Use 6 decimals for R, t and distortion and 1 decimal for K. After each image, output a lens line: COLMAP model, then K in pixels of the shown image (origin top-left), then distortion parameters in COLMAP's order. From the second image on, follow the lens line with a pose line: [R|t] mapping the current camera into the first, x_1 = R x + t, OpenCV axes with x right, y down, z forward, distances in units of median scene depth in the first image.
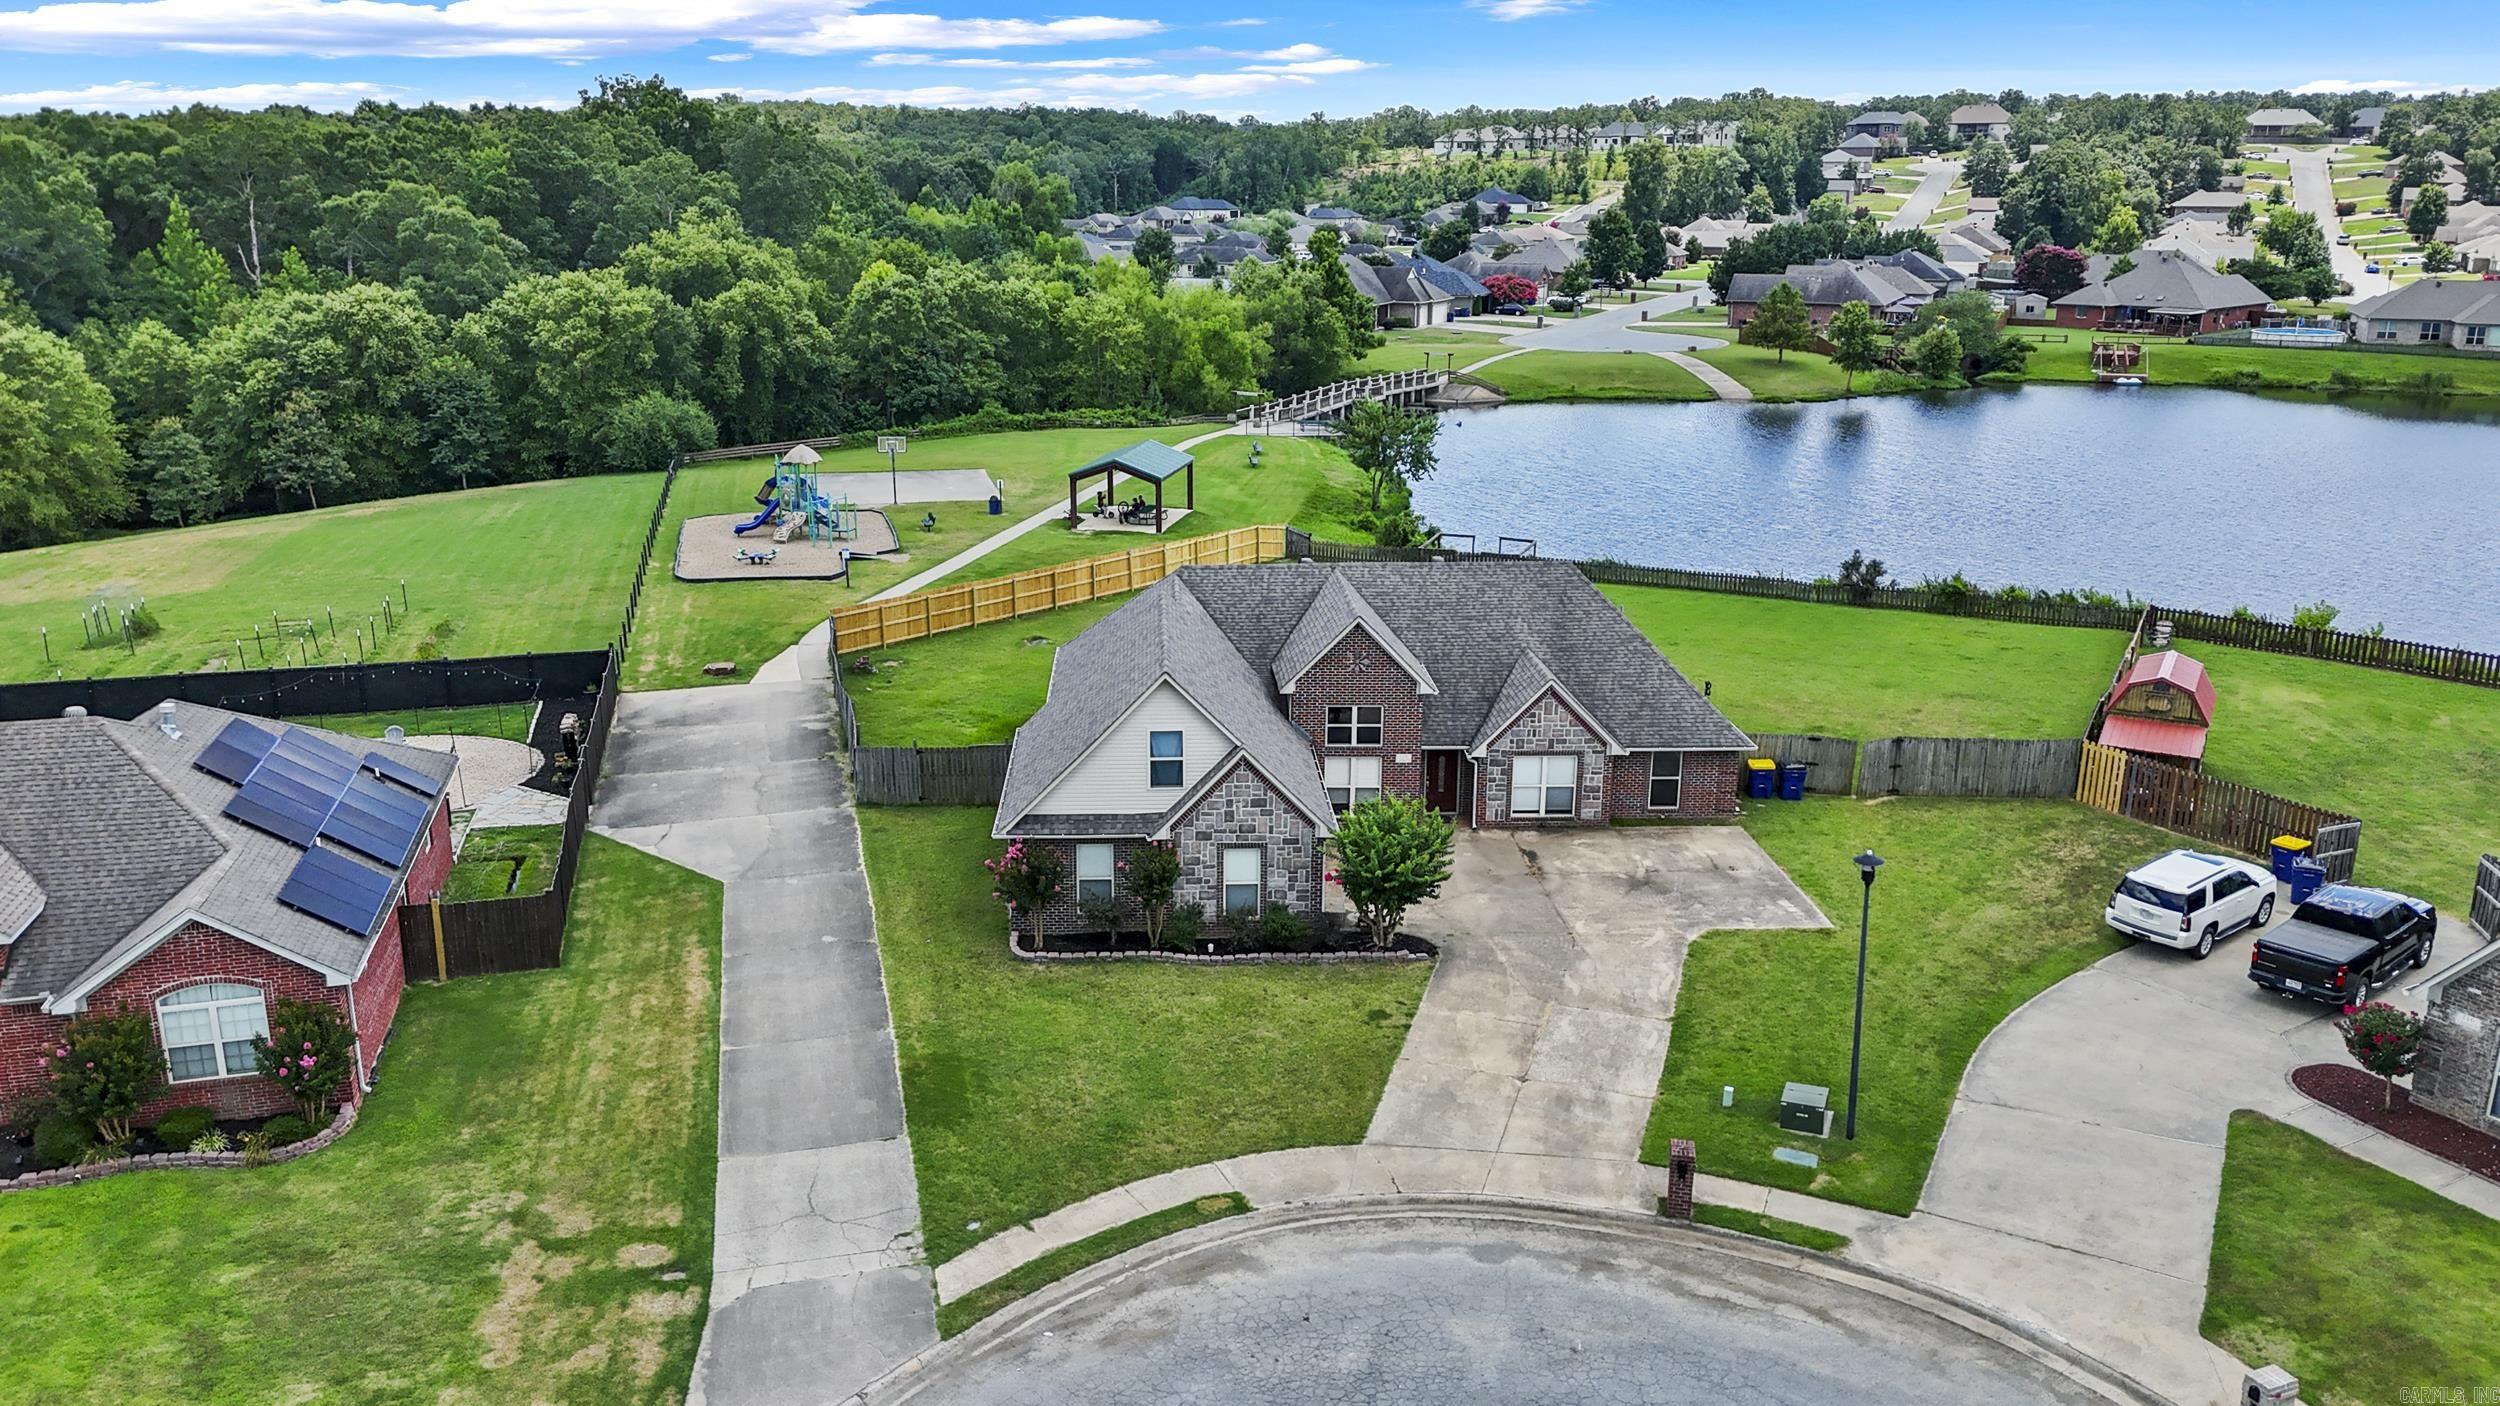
lens RADIAL K [[1808.0, 0, 1250.0], [0, 1808.0, 703.0], [0, 0, 1]] dist [0.087132, -0.133906]
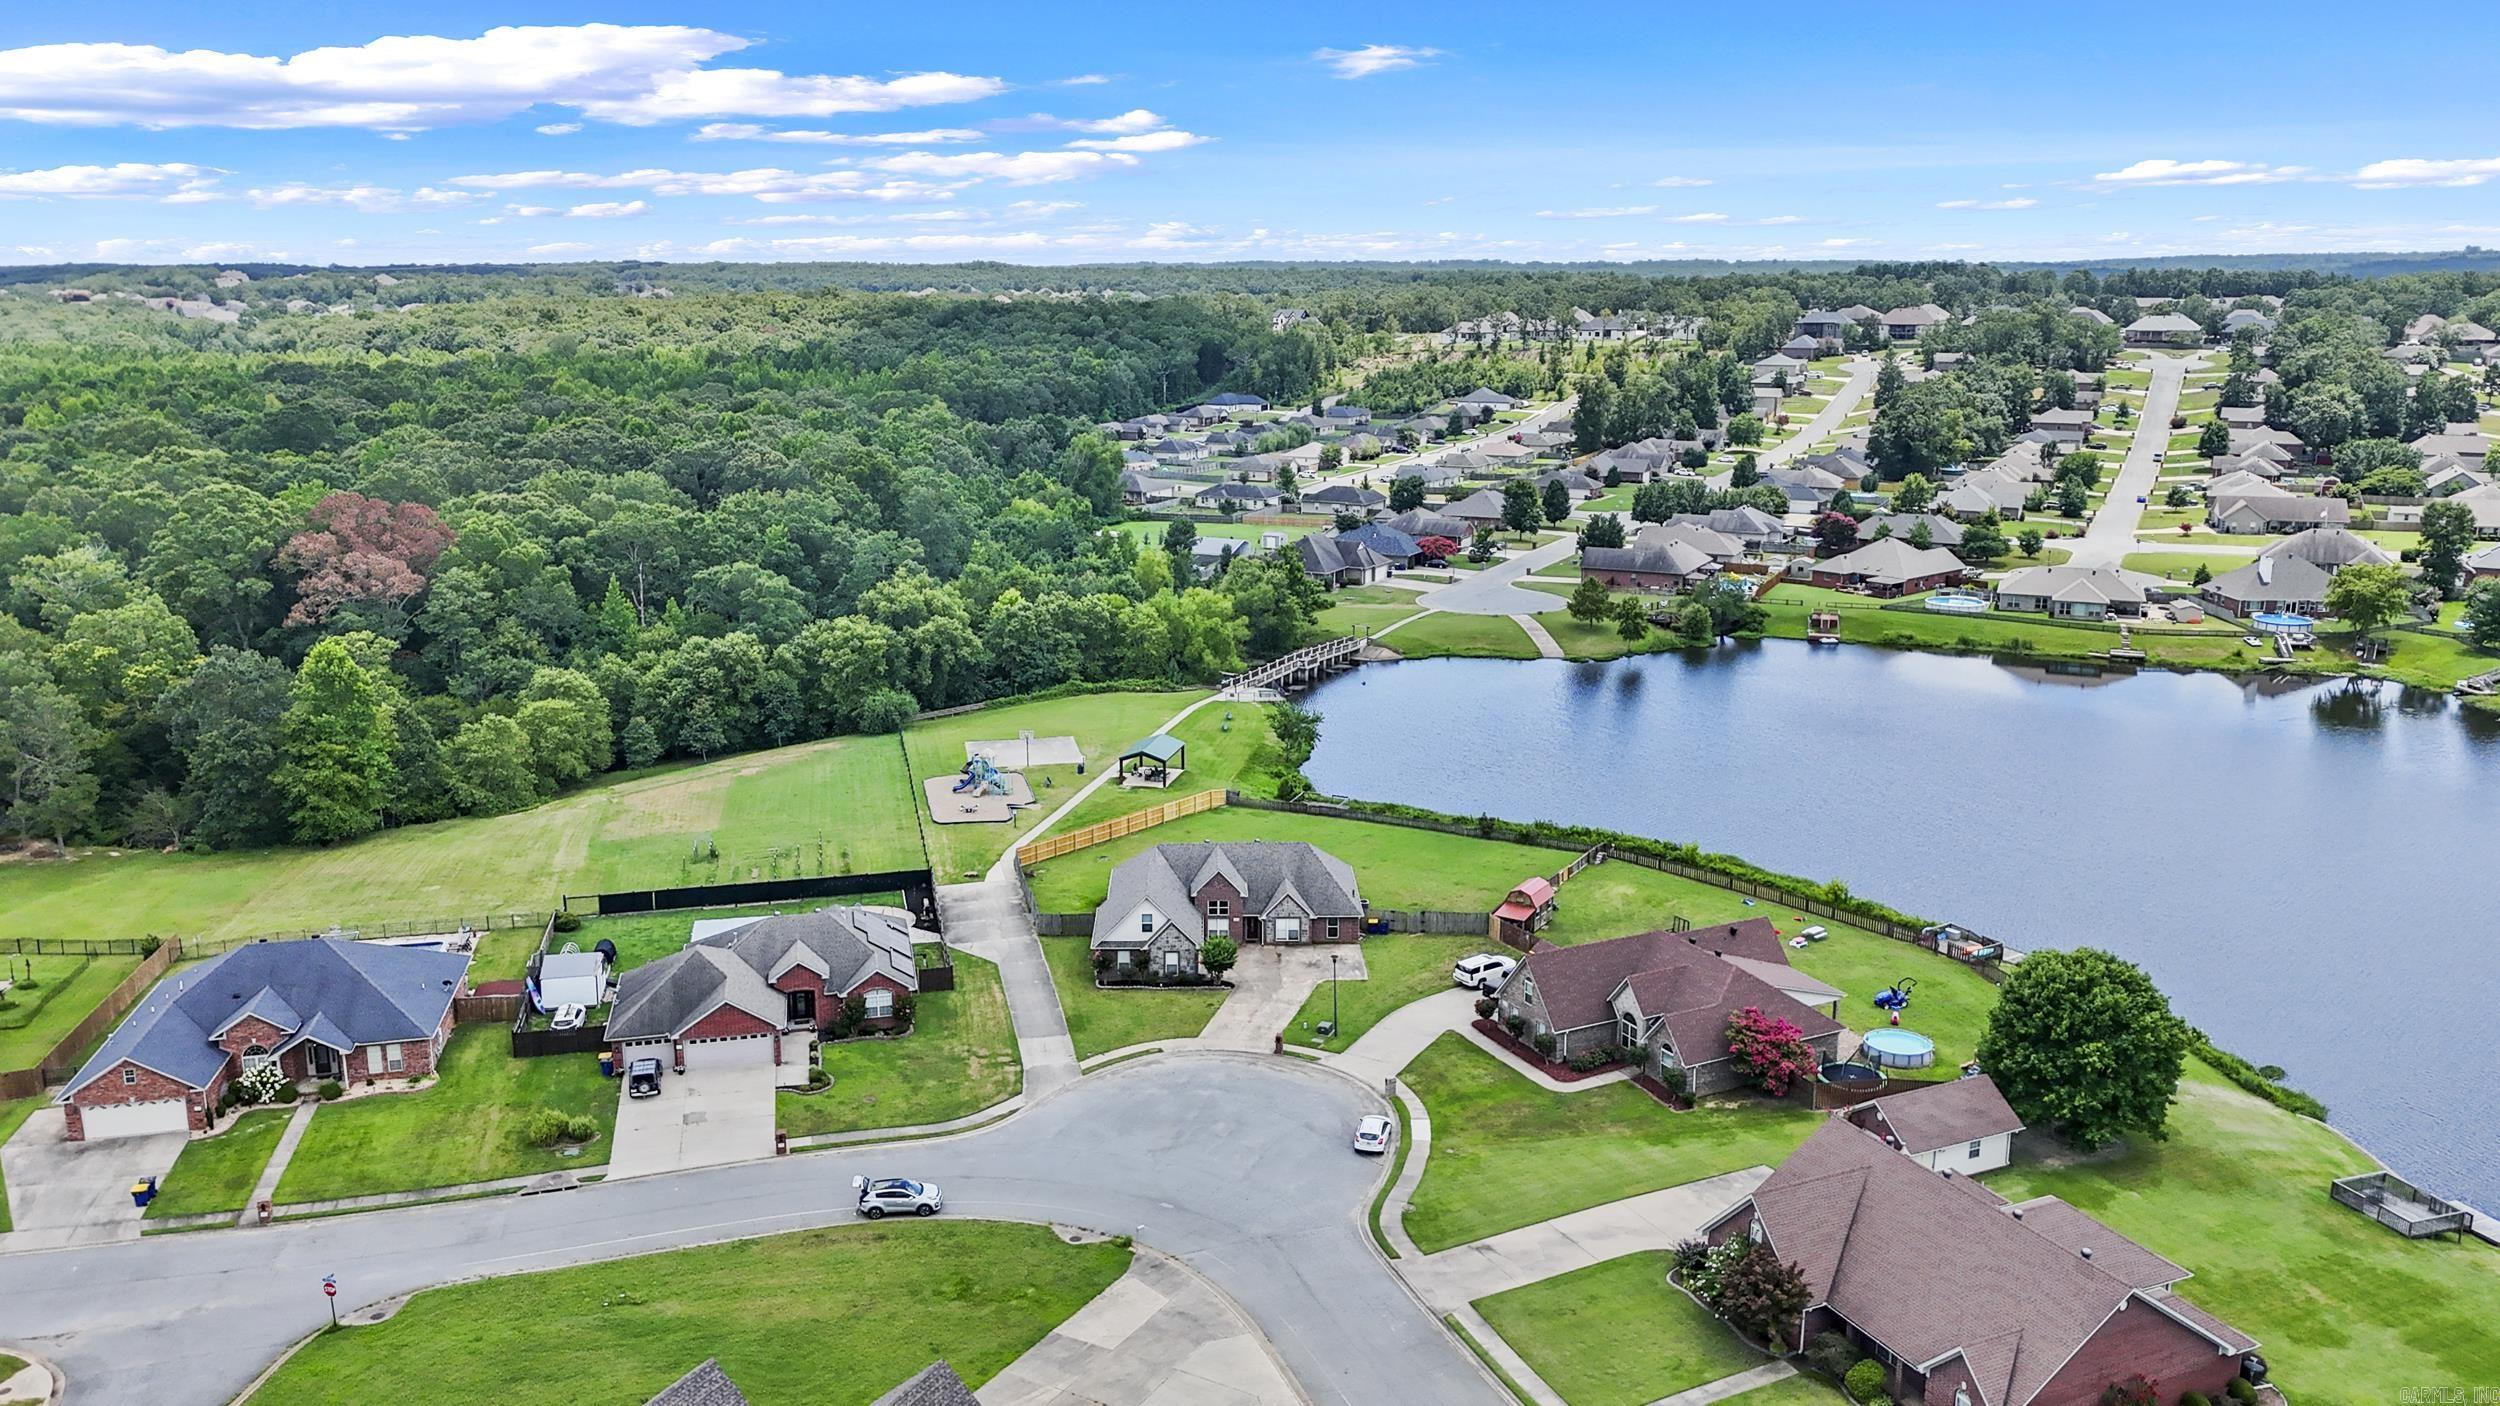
lens RADIAL K [[1719.8, 0, 1250.0], [0, 1719.8, 703.0], [0, 0, 1]] dist [0.089167, 0.006969]
pose [[0.999658, 0.001093, -0.026134, 0.073299], [-0.002680, 0.998148, -0.060780, -0.059122], [0.026020, 0.060830, 0.997809, -0.696909]]
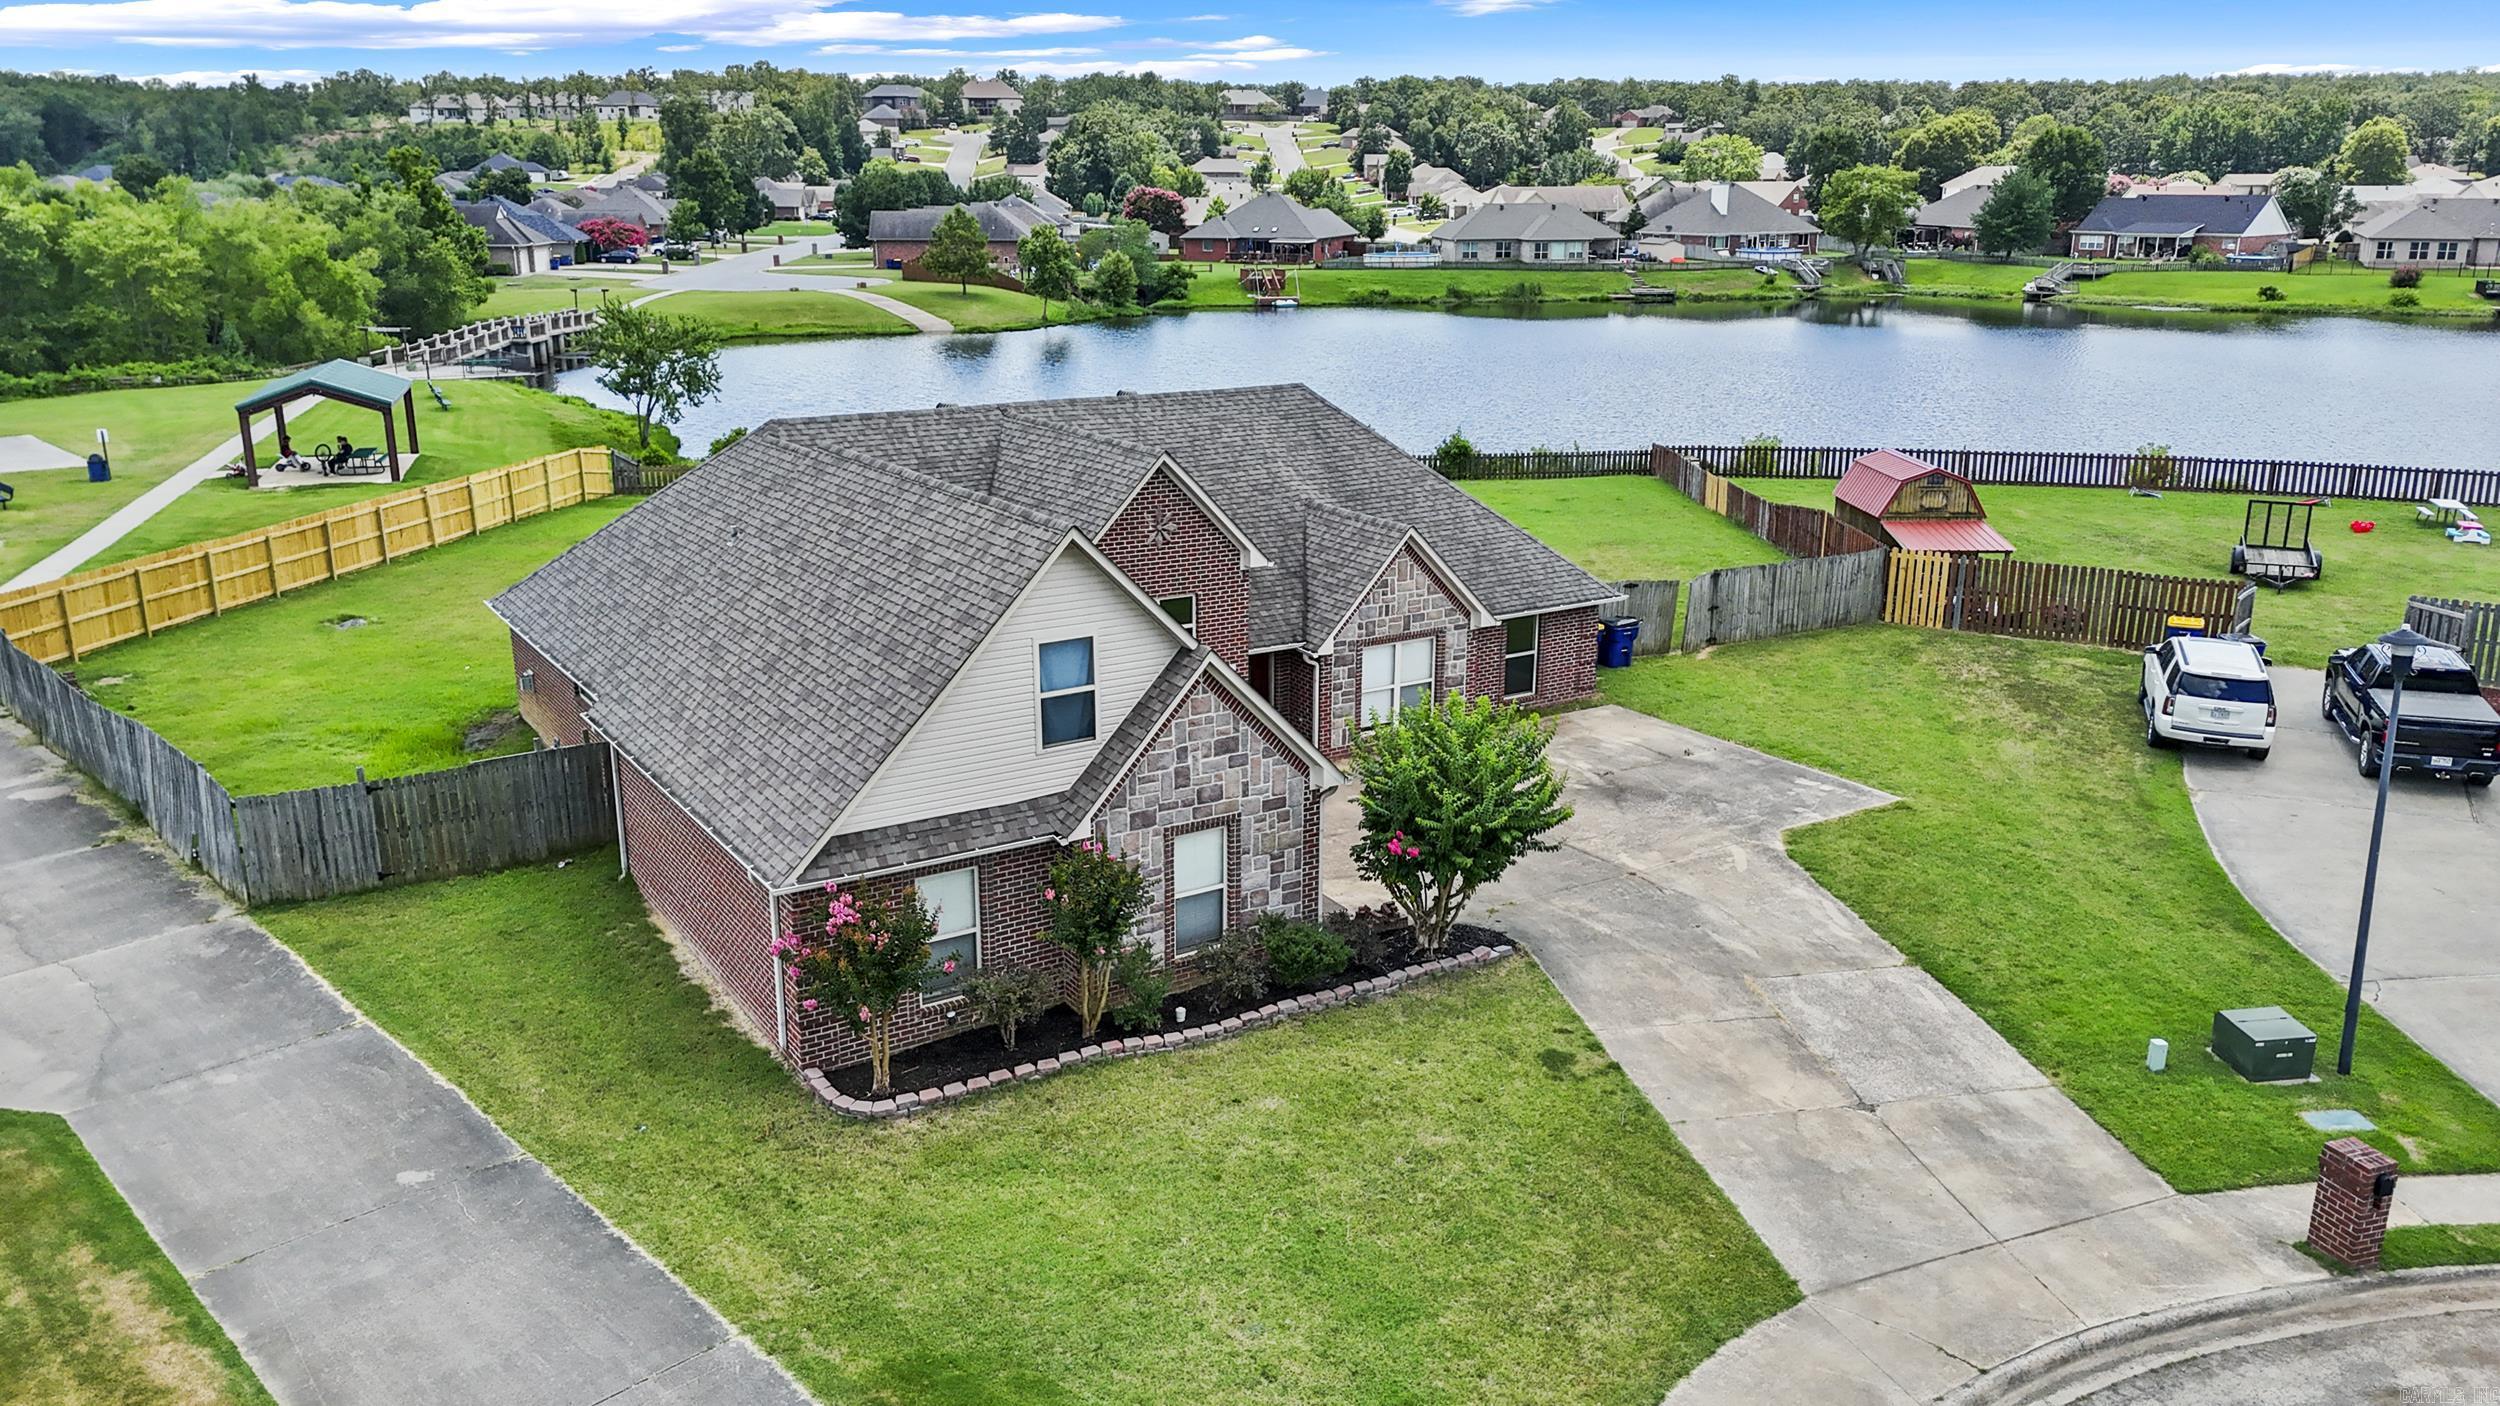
lens RADIAL K [[1832.2, 0, 1250.0], [0, 1832.2, 703.0], [0, 0, 1]] dist [0.063554, -0.067297]
pose [[0.869795, -0.140471, 0.472995, -0.092363], [0.138945, 0.989556, 0.038373, 0.007435], [-0.473446, 0.032344, 0.880229, 0.173650]]
